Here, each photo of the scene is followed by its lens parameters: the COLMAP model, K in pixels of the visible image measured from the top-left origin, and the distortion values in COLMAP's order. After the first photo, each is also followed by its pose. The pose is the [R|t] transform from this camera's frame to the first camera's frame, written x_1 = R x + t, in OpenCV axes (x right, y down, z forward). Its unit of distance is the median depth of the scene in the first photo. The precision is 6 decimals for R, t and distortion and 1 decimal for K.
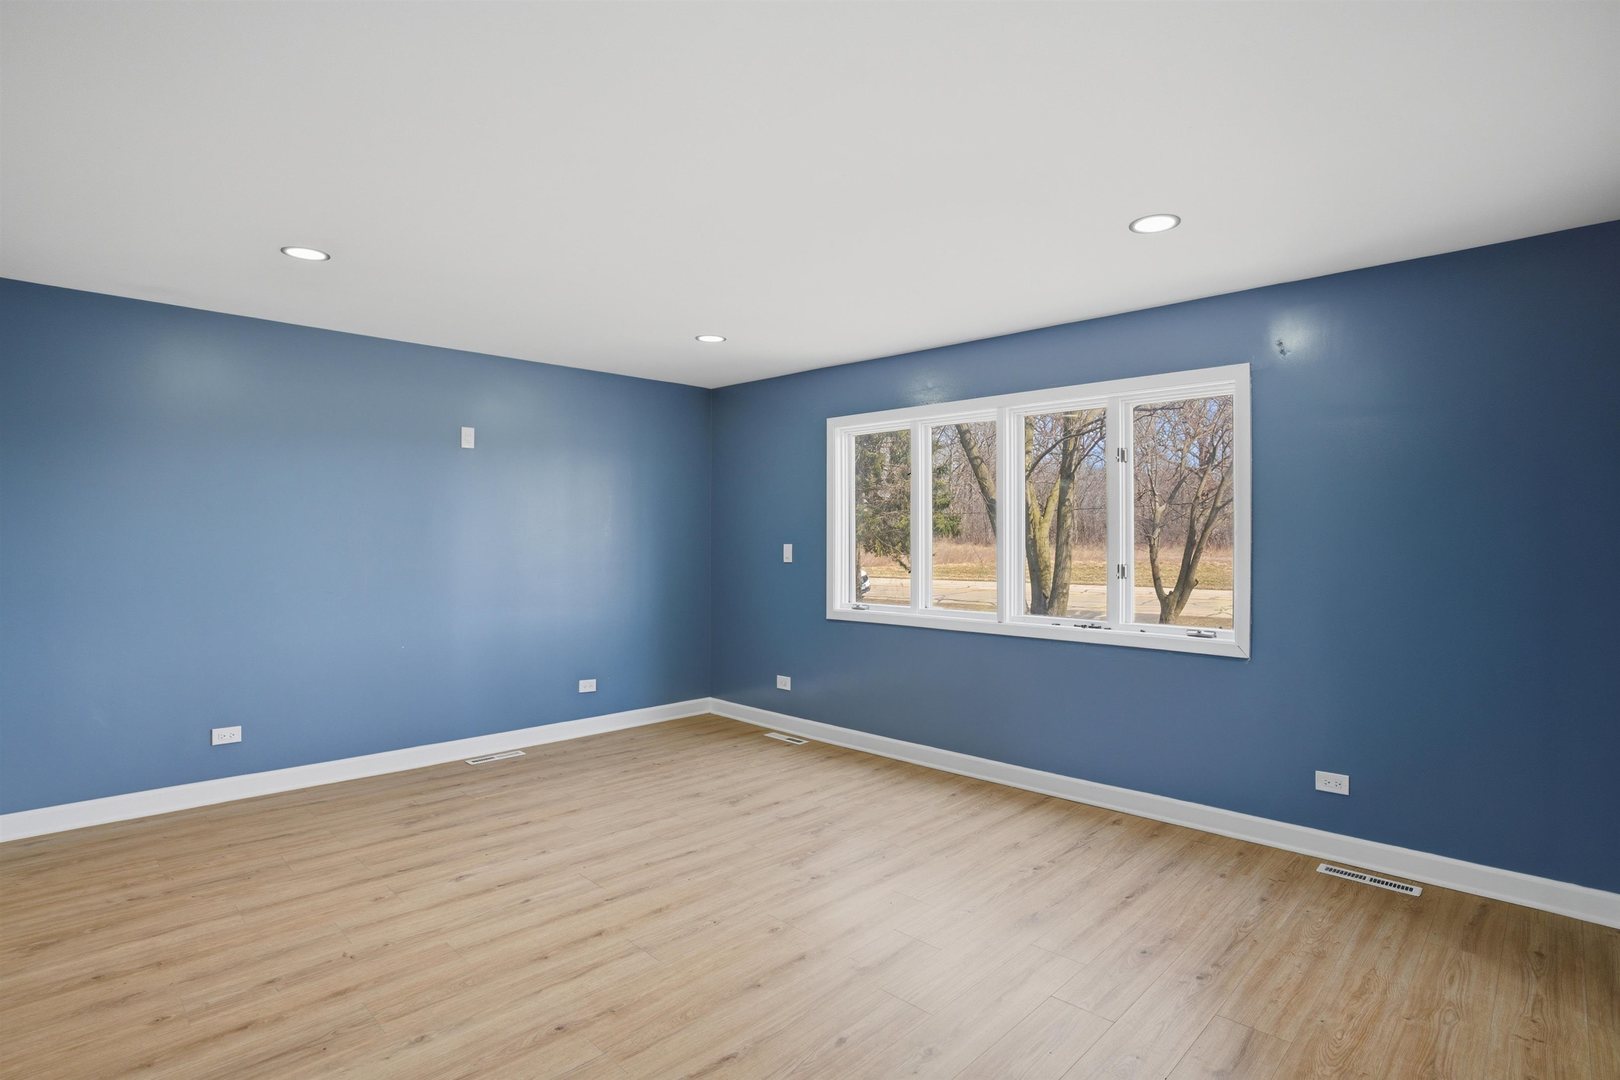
lens RADIAL K [[806.1, 0, 810.0], [0, 806.1, 540.0], [0, 0, 1]] dist [-0.084701, 0.039741]
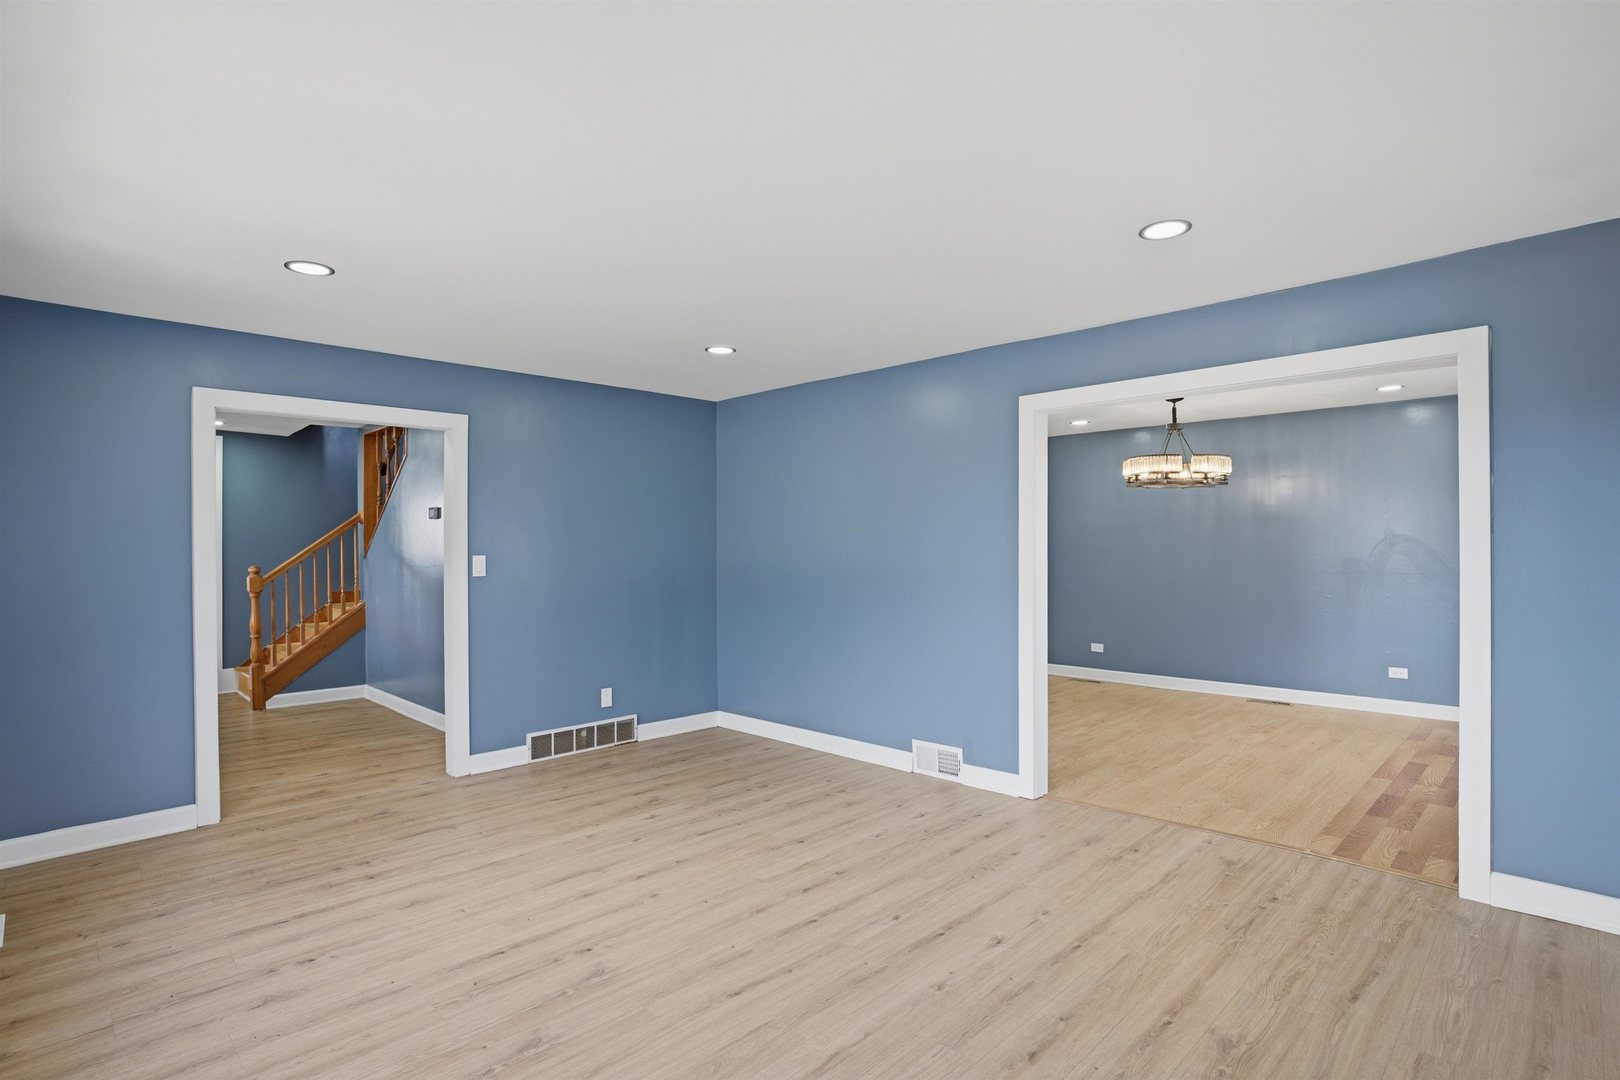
lens RADIAL K [[806.1, 0, 810.0], [0, 806.1, 540.0], [0, 0, 1]] dist [-0.084701, 0.039741]
pose [[-0.999934, 0.004292, 0.010663, -0.223658], [0.004303, 0.999990, 0.001029, -0.014735], [-0.010659, 0.001074, -0.999943, 1.685313]]
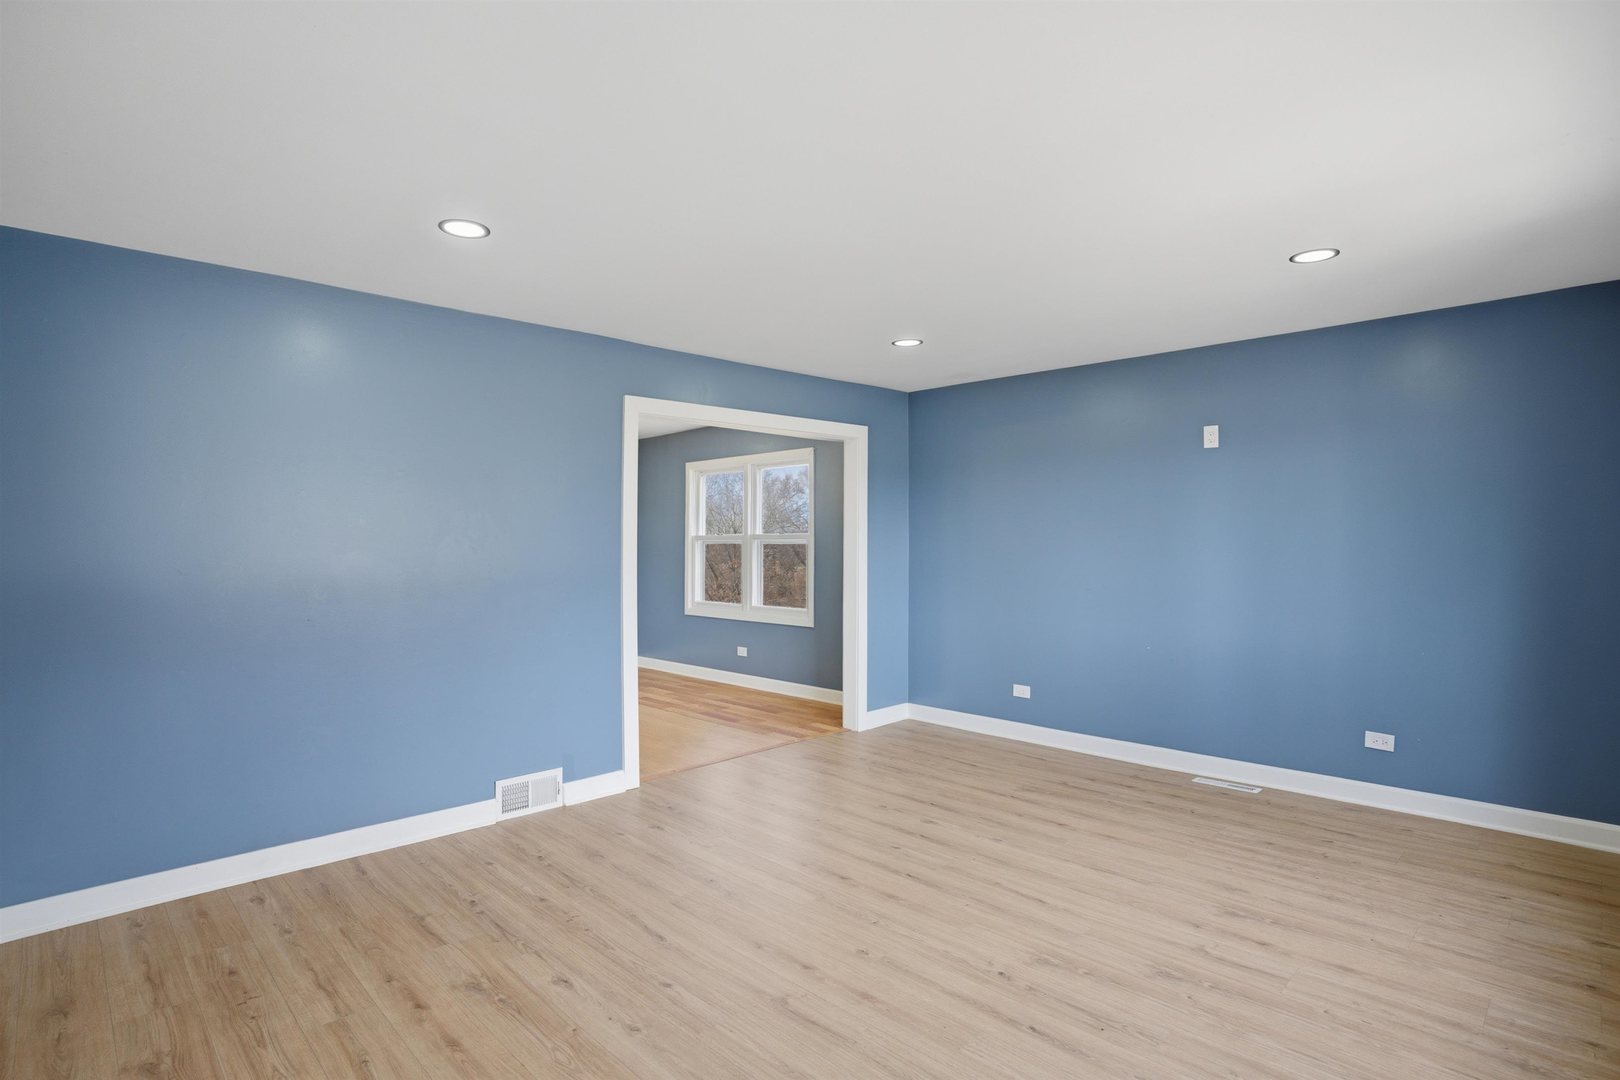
lens RADIAL K [[819.2, 0, 810.0], [0, 819.2, 540.0], [0, 0, 1]] dist [-0.079548, 0.029246]
pose [[-0.020424, -0.002168, -0.999789, 0.735596], [-0.003034, 0.999993, -0.002106, -0.003853], [0.999787, 0.002991, -0.020430, 0.753583]]
